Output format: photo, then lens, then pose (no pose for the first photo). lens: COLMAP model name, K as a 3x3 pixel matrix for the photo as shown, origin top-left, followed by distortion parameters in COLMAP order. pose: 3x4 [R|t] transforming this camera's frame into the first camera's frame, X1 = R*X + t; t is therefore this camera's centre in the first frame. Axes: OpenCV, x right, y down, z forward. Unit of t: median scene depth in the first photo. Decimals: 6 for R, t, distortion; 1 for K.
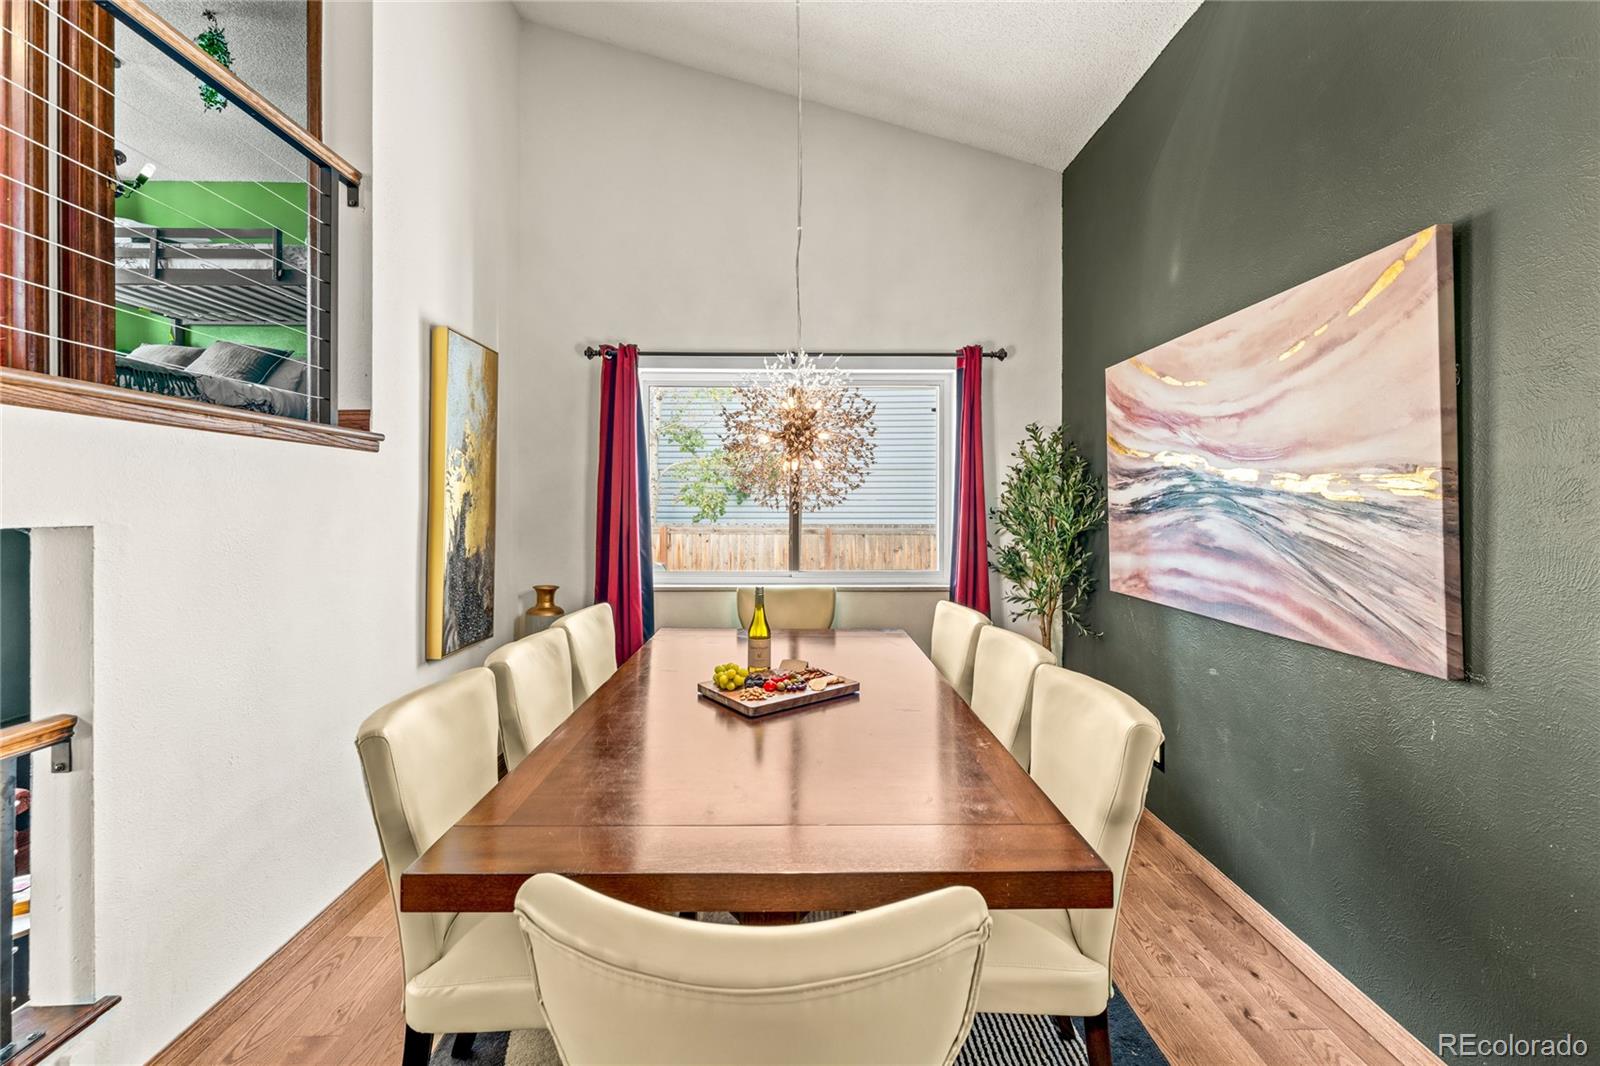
lens RADIAL K [[642.7, 0, 789.0], [0, 642.7, 504.8], [0, 0, 1]] dist [0.000964, 0.000191]
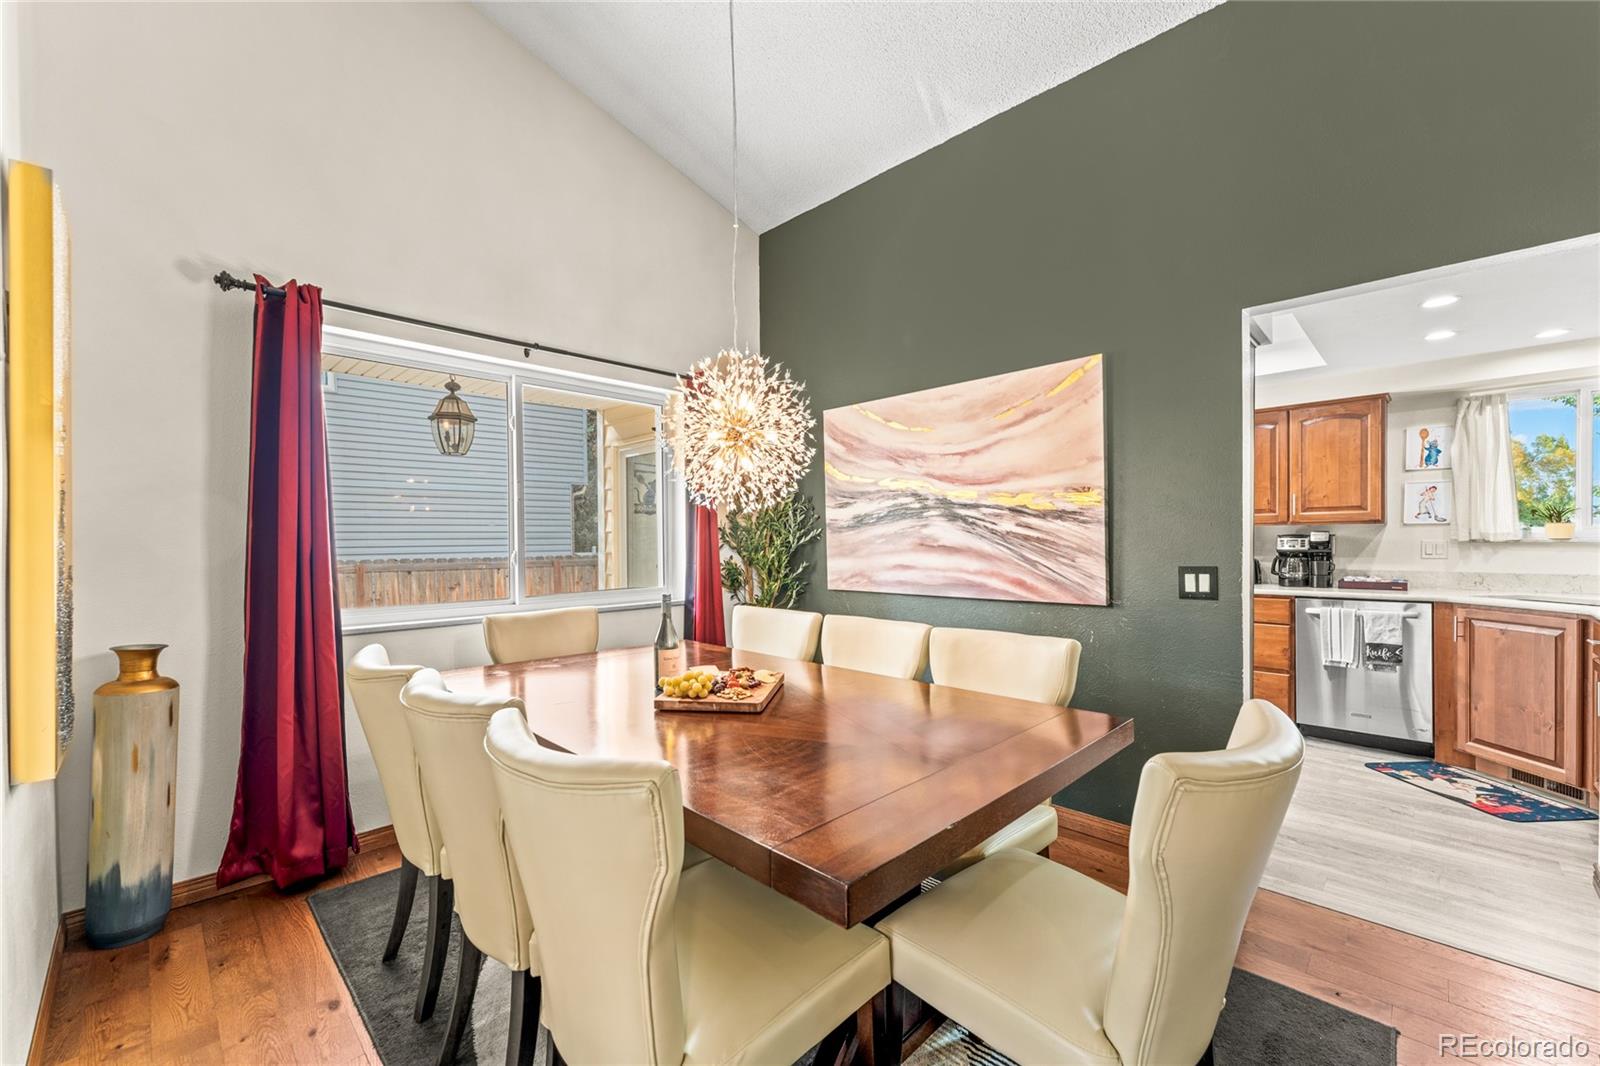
lens RADIAL K [[642.7, 0, 799.2], [0, 642.7, 547.6], [0, 0, 1]] dist [0.000964, 0.000191]
pose [[0.717162, -0.015146, 0.696742, -0.554081], [0.009398, 0.999883, 0.012063, 0.050168], [-0.696843, -0.002103, 0.717220, 0.194245]]
